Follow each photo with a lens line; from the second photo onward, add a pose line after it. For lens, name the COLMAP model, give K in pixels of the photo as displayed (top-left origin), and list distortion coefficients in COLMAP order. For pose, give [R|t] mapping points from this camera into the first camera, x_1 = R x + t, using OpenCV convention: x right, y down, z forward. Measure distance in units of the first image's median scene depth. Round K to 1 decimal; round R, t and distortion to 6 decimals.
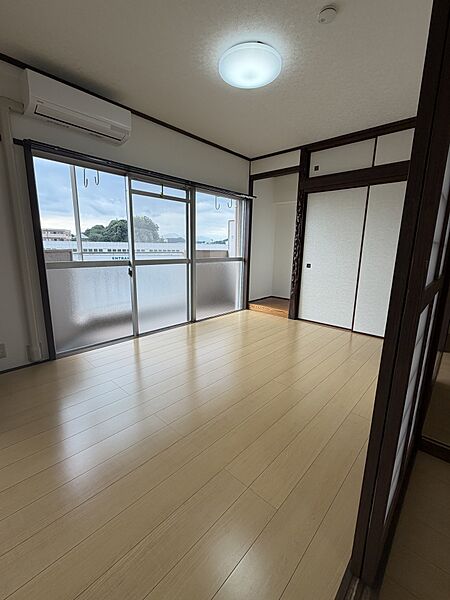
lens RADIAL K [[260.1, 0, 222.9], [0, 260.1, 302.8], [0, 0, 1]] dist [0.000477, -0.000007]
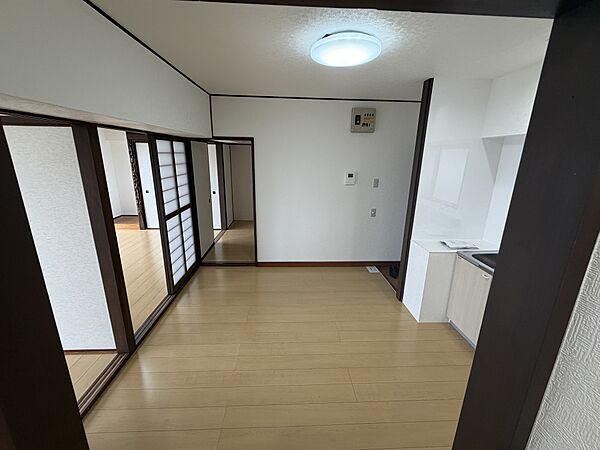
lens RADIAL K [[260.1, 0, 300.2], [0, 260.1, 227.3], [0, 0, 1]] dist [0.000477, -0.000007]
pose [[0.672347, -0.206187, 0.710941, -0.176052], [0.139950, 0.978510, 0.151434, -0.046174], [-0.726886, -0.002320, 0.686754, -0.637469]]
